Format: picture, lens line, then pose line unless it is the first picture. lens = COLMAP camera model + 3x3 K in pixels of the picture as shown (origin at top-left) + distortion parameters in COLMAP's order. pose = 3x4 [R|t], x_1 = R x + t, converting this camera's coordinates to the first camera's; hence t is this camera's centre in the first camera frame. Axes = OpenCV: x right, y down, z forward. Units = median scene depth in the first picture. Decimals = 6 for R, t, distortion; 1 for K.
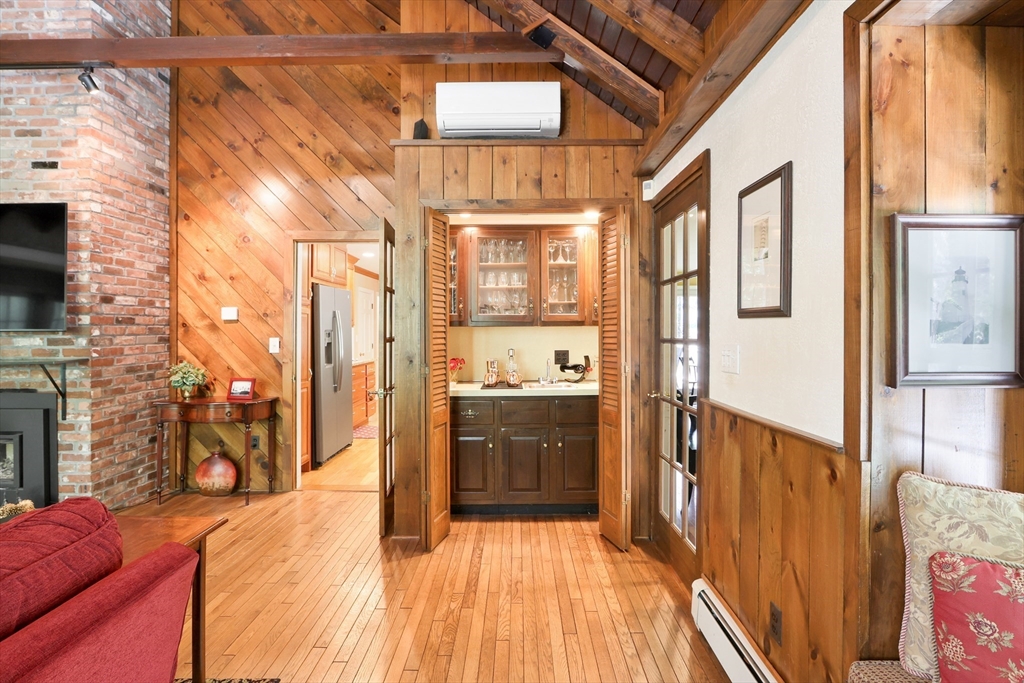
lens RADIAL K [[515.2, 0, 511.0], [0, 515.2, 326.6], [0, 0, 1]] dist [-0.005908, -0.000172]
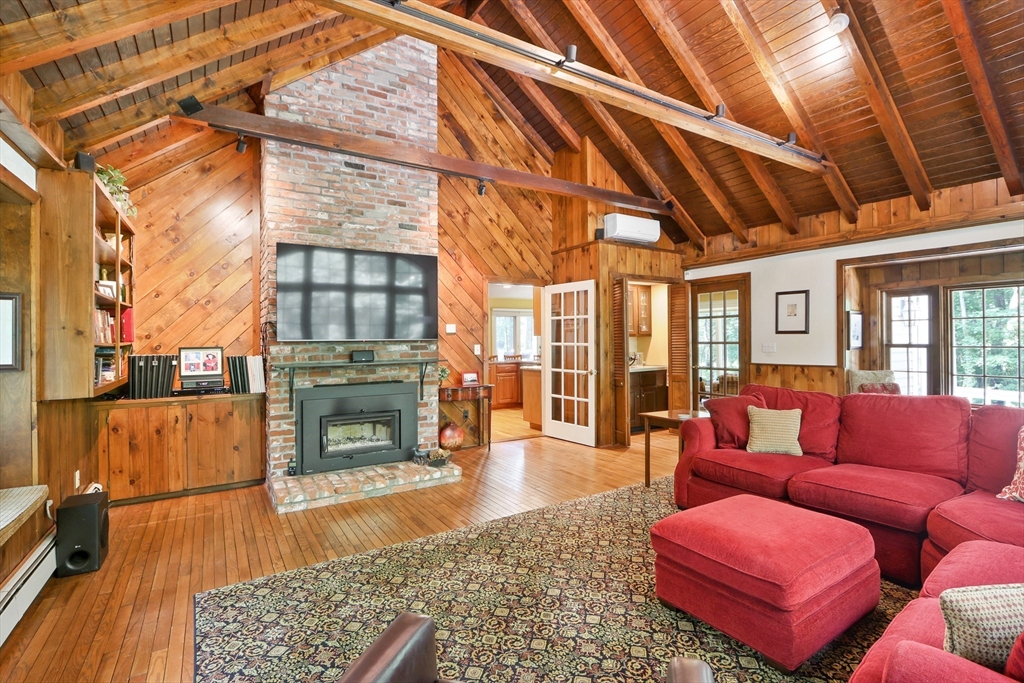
lens RADIAL K [[483.0, 0, 513.9], [0, 483.0, 339.9], [0, 0, 1]] dist [-0.014377, 0.000787]
pose [[0.840117, -0.003689, 0.542393, -1.404536], [0.002573, 0.999993, 0.002816, 0.004047], [-0.542399, -0.000970, 0.840120, -0.321534]]
